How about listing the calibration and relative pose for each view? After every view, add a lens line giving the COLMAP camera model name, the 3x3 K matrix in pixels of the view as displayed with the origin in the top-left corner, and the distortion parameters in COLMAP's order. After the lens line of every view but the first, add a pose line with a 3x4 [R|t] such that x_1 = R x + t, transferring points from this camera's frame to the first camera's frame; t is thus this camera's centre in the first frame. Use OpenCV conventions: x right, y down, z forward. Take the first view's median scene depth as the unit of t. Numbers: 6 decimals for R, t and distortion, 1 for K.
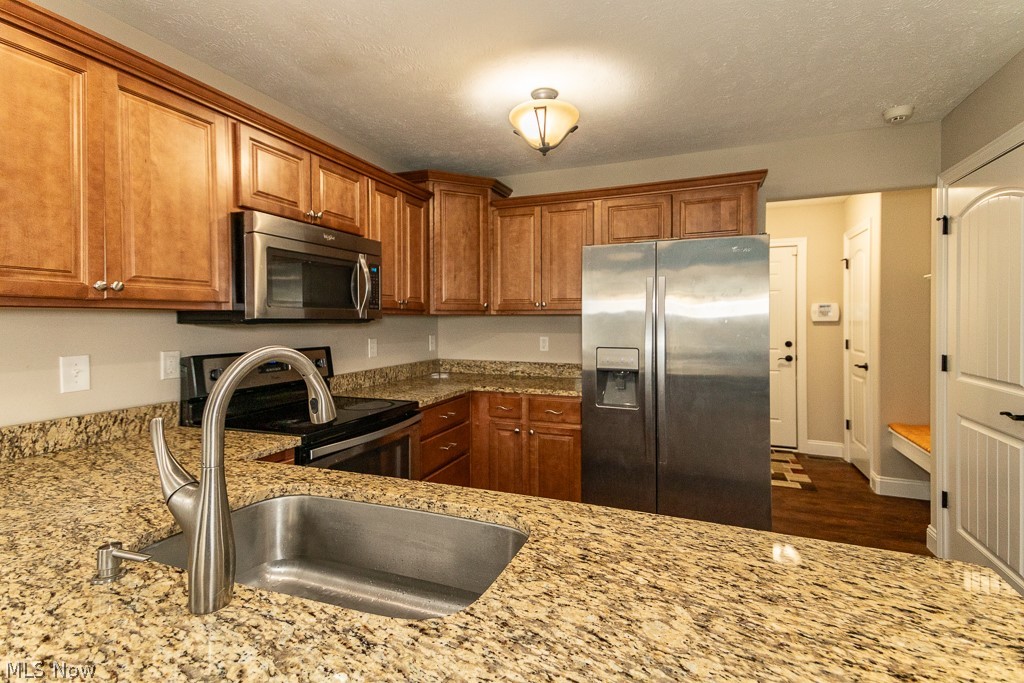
lens RADIAL K [[470.5, 0, 535.9], [0, 470.5, 325.1], [0, 0, 1]] dist [0.041392, -0.008925]
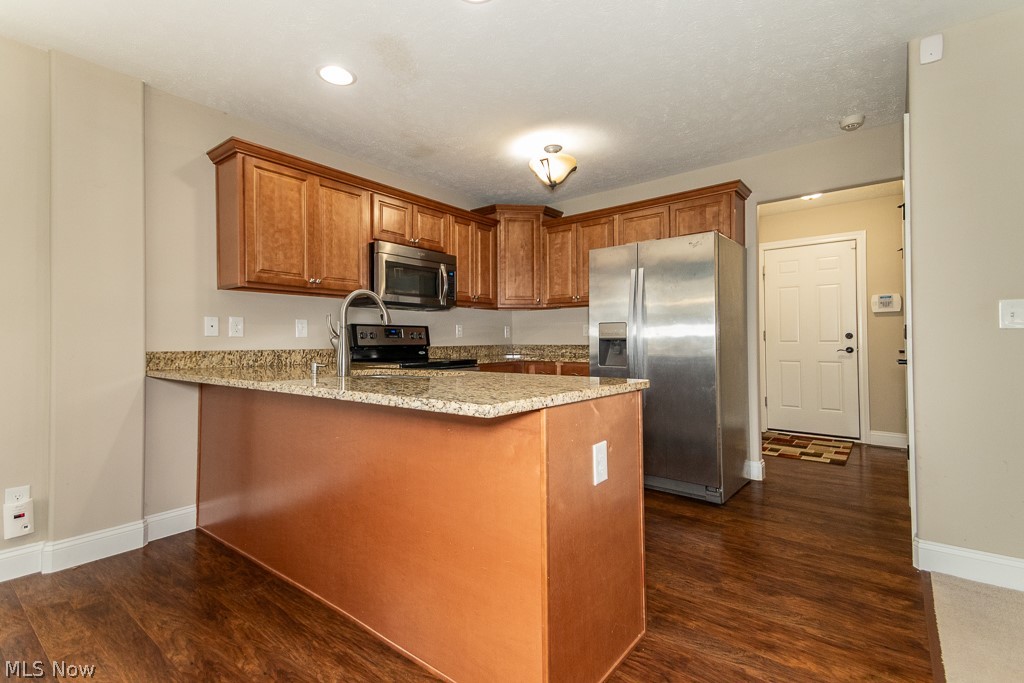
lens RADIAL K [[470.5, 0, 514.7], [0, 470.5, 338.0], [0, 0, 1]] dist [0.041392, -0.008925]
pose [[0.947857, -0.005487, -0.318648, 0.331350], [0.000266, 0.999865, -0.016428, 0.112806], [0.318696, 0.015486, 0.947731, -0.375663]]
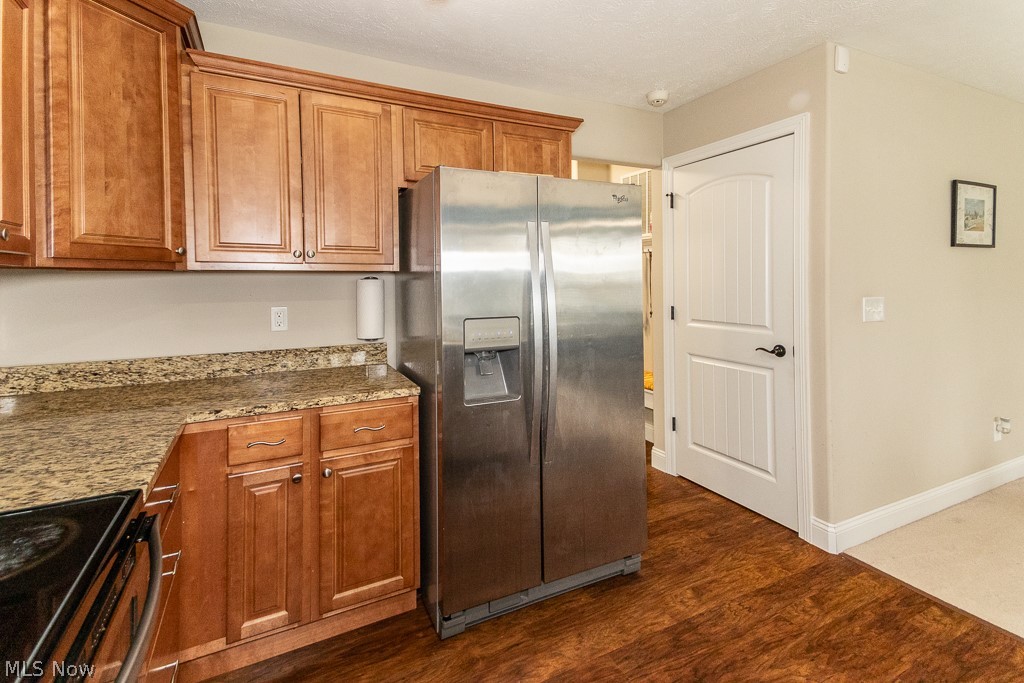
lens RADIAL K [[470.5, 0, 514.8], [0, 470.5, 284.1], [0, 0, 1]] dist [0.041392, -0.008925]
pose [[0.676785, -0.011821, 0.736086, -0.315455], [0.014382, 0.999893, 0.002835, -0.003494], [-0.736041, 0.008668, 0.676882, 0.483908]]
